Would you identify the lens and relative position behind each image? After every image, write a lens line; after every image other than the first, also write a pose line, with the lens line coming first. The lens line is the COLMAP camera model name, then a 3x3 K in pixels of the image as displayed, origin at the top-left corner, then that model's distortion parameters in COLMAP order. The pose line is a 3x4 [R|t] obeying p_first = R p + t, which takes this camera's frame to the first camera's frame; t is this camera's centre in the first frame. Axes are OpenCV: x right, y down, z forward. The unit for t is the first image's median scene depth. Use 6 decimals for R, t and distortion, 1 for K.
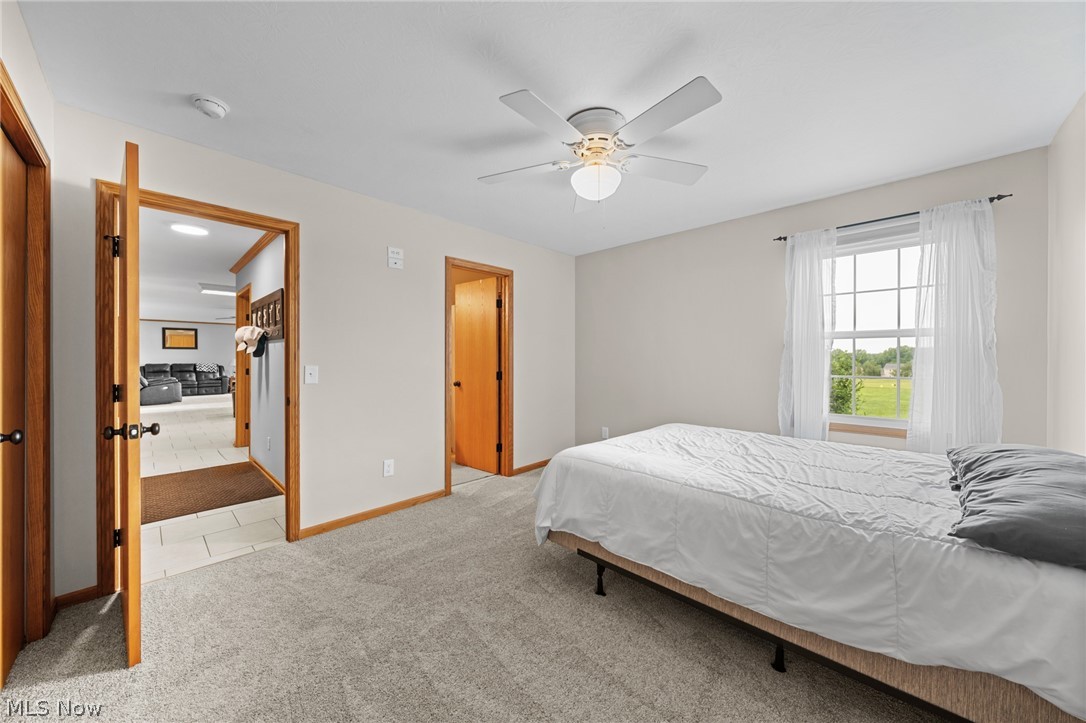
lens RADIAL K [[383.0, 0, 543.0], [0, 383.0, 361.5], [0, 0, 1]] dist [-0.001167, -0.000144]
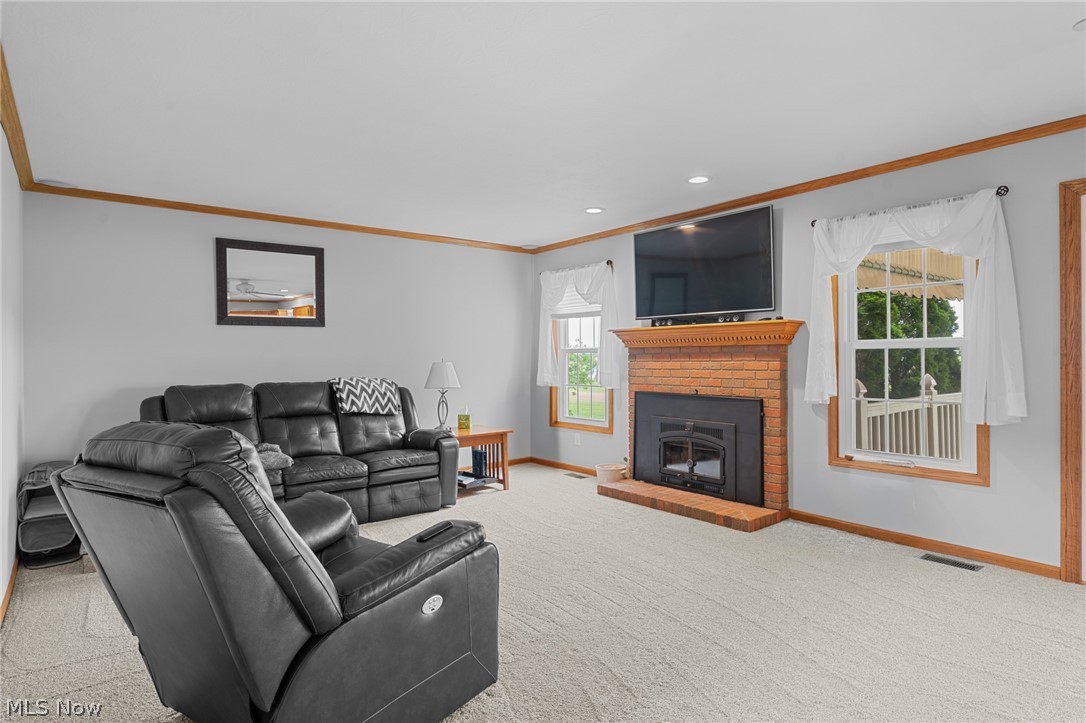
lens RADIAL K [[594.1, 0, 543.0], [0, 594.1, 361.5], [0, 0, 1]] dist [0.002392, 0.000290]
pose [[0.990315, -0.008682, -0.138568, -0.727106], [0.008843, 0.999961, 0.000547, -0.006933], [0.138558, -0.001767, 0.990353, 0.642327]]
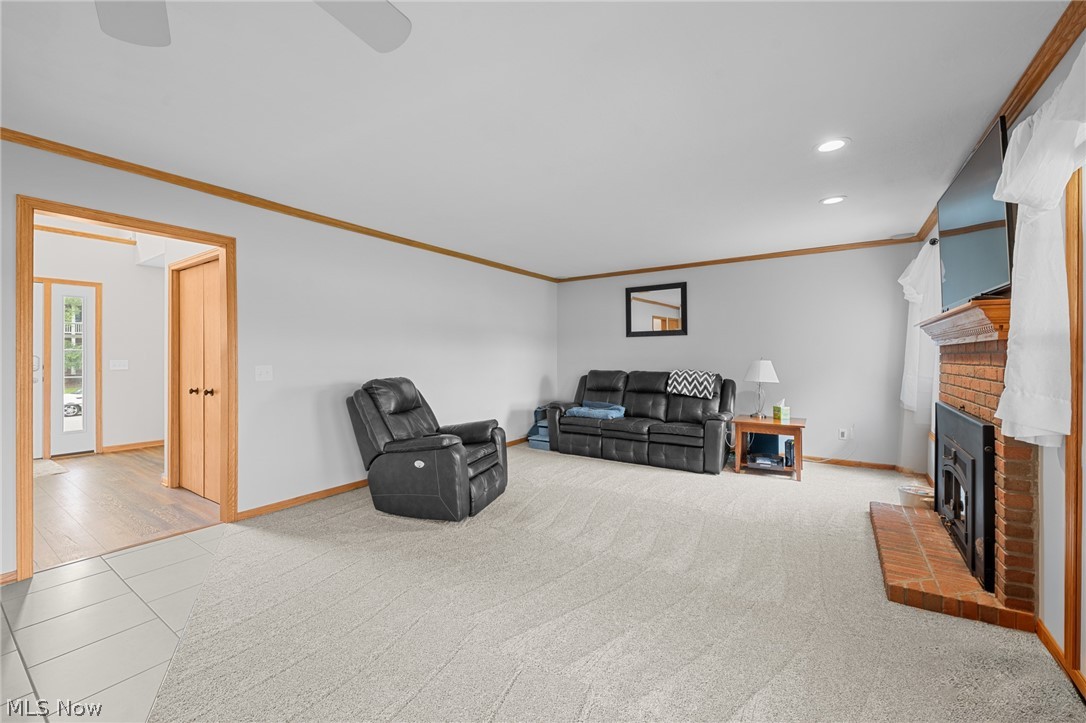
lens RADIAL K [[436.0, 0, 541.7], [0, 436.0, 356.7], [0, 0, 1]] dist [-0.001285, -0.000335]
pose [[0.171687, -0.001363, -0.985151, -0.514666], [-0.005564, 0.999982, -0.002353, -0.008160], [0.985136, 0.005885, 0.171676, 0.812423]]
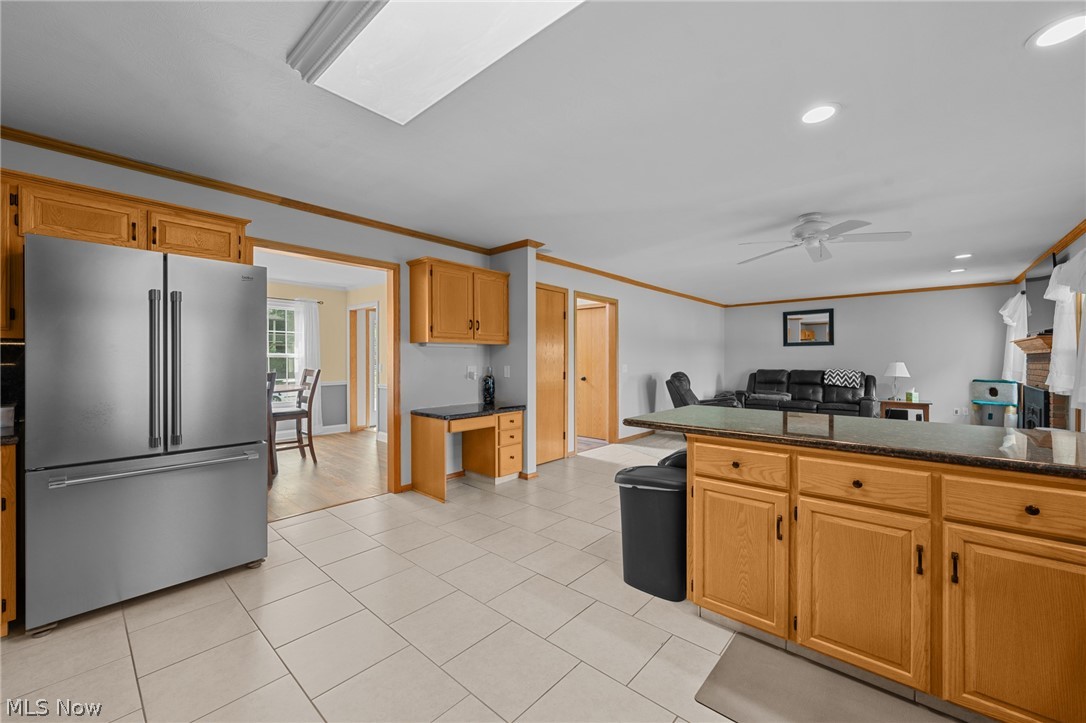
lens RADIAL K [[428.9, 0, 538.9], [0, 428.9, 361.6], [0, 0, 1]] dist [-0.000453, -0.000131]
pose [[0.042114, 0.001437, -0.999112, -0.304889], [-0.007199, 0.999973, 0.001135, -0.005258], [0.999087, 0.007145, 0.042124, 0.564578]]
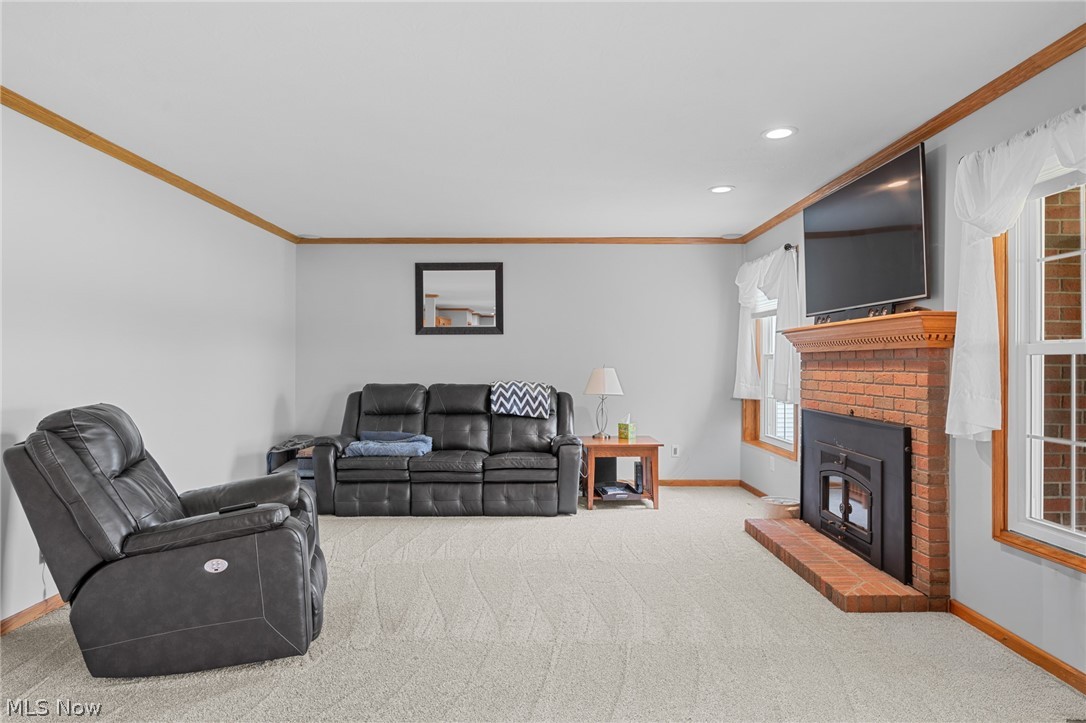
lens RADIAL K [[626.1, 0, 543.0], [0, 626.1, 361.5], [0, 0, 1]] dist [0.002768, 0.000317]
pose [[0.697418, -0.003404, -0.716656, -0.568487], [-0.004371, 0.999950, -0.009003, -0.007302], [0.716651, 0.009411, 0.697368, 0.723414]]
